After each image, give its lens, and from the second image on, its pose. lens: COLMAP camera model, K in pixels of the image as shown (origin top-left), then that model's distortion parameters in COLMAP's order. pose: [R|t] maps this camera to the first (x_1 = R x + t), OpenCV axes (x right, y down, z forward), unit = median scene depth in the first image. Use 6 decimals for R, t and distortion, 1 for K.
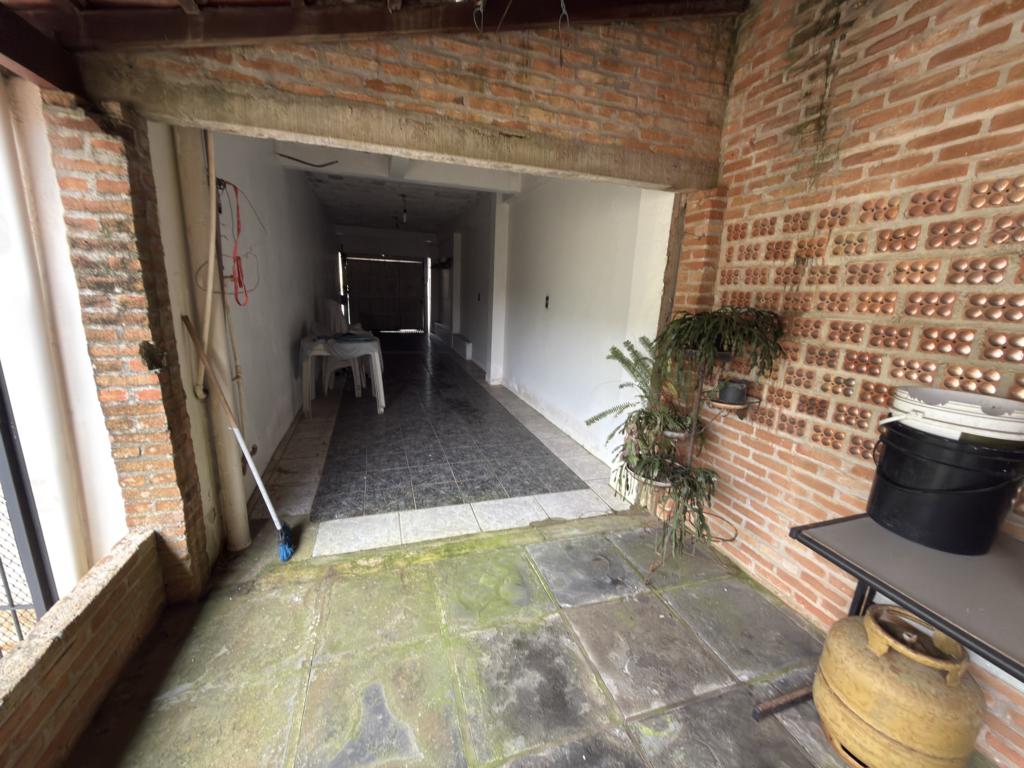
lens RADIAL K [[406.7, 0, 512.5], [0, 406.7, 386.6], [0, 0, 1]] dist [-0.000826, -0.000312]
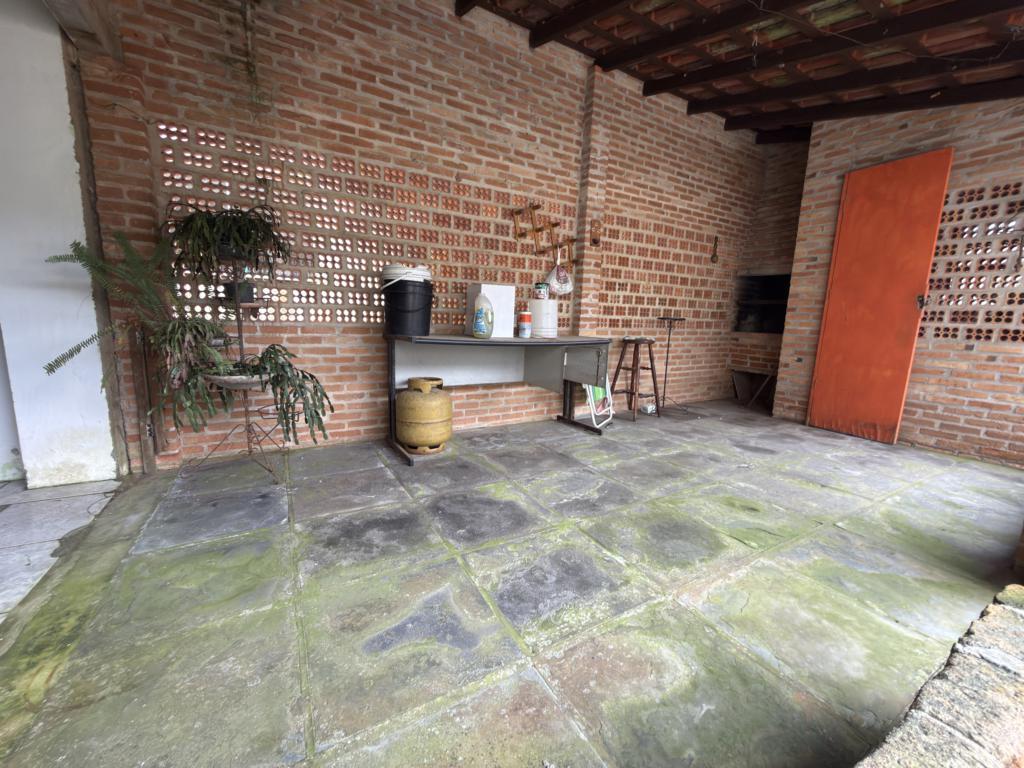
lens RADIAL K [[406.7, 0, 515.1], [0, 406.7, 386.1], [0, 0, 1]] dist [-0.000826, -0.000312]
pose [[-0.207150, -0.205627, 0.956455, -0.955181], [0.184267, 0.951962, 0.244569, 0.160011], [-0.960799, 0.226905, -0.159309, 0.726060]]
